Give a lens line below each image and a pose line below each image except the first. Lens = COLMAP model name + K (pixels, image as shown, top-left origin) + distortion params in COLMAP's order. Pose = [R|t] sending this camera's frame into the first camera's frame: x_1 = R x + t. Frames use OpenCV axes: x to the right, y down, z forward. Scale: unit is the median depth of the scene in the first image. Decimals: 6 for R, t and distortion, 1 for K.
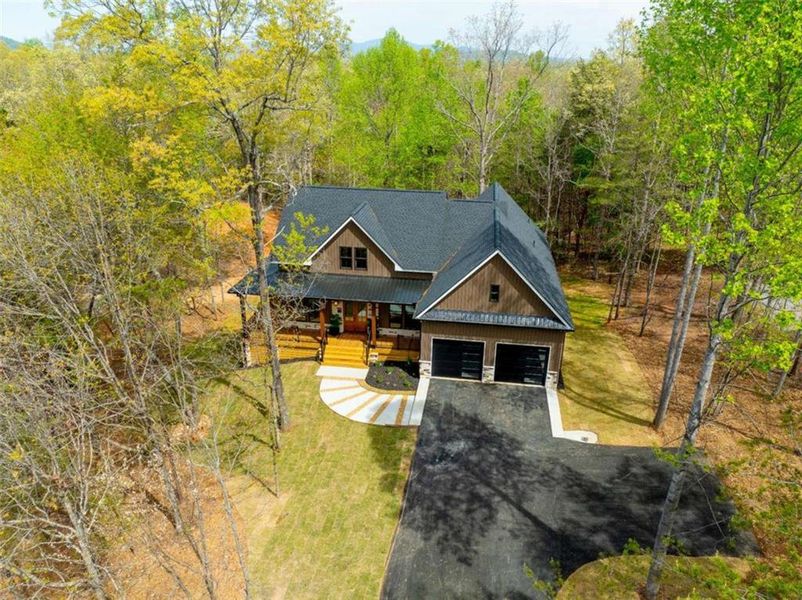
lens RADIAL K [[537.9, 0, 401.0], [0, 537.9, 300.0], [0, 0, 1]] dist [-0.167766, -0.001585]
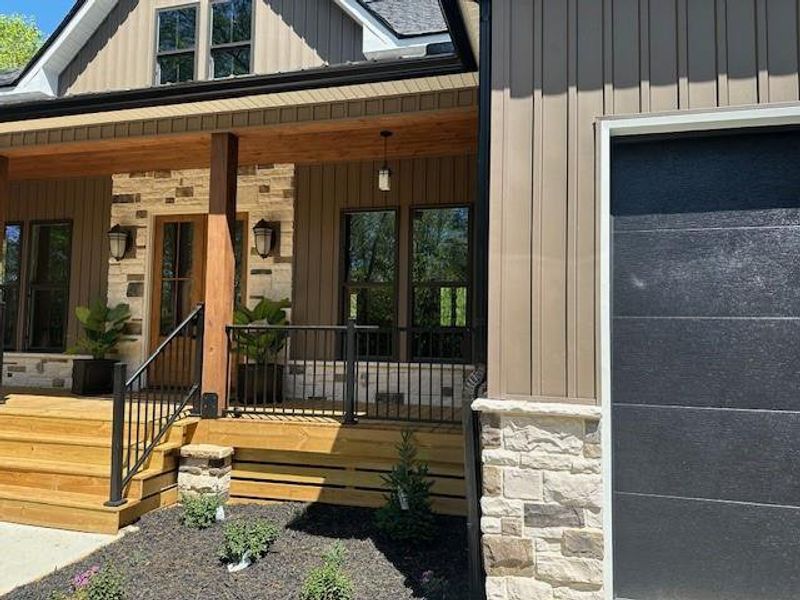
lens RADIAL K [[564.8, 0, 400.0], [0, 564.8, 300.0], [0, 0, 1]] dist [0.086968, -0.132776]
pose [[0.992430, -0.005470, -0.122693, 0.034589], [-0.049333, 0.897113, -0.439037, 0.150217], [0.112471, 0.441766, 0.890052, 0.938223]]
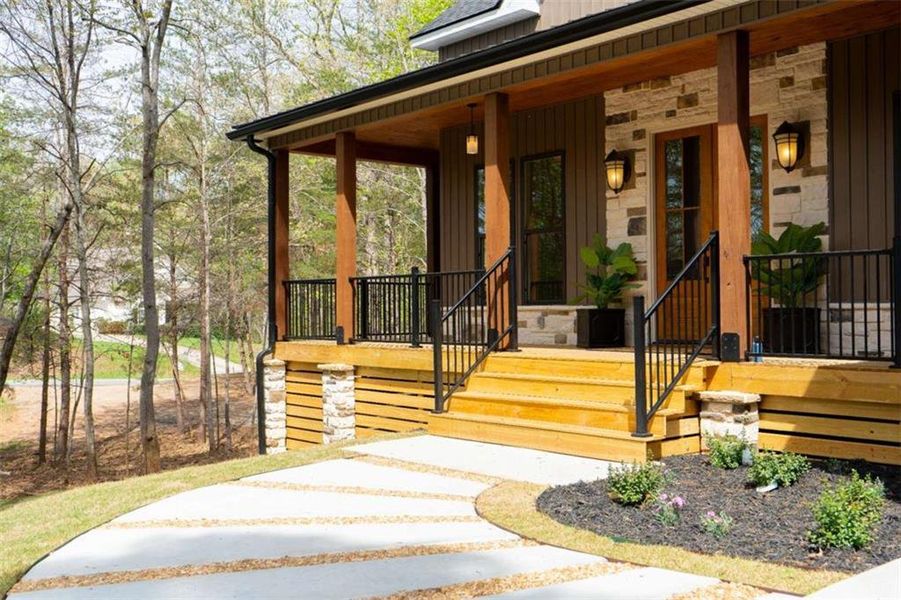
lens RADIAL K [[967.3, 0, 450.5], [0, 967.3, 300.0], [0, 0, 1]] dist [-0.000930, 0.000180]
pose [[0.748712, -0.027812, -0.662311, 0.077960], [-0.234370, 0.923484, -0.303724, 0.197417], [0.620081, 0.382628, 0.684905, 0.860033]]
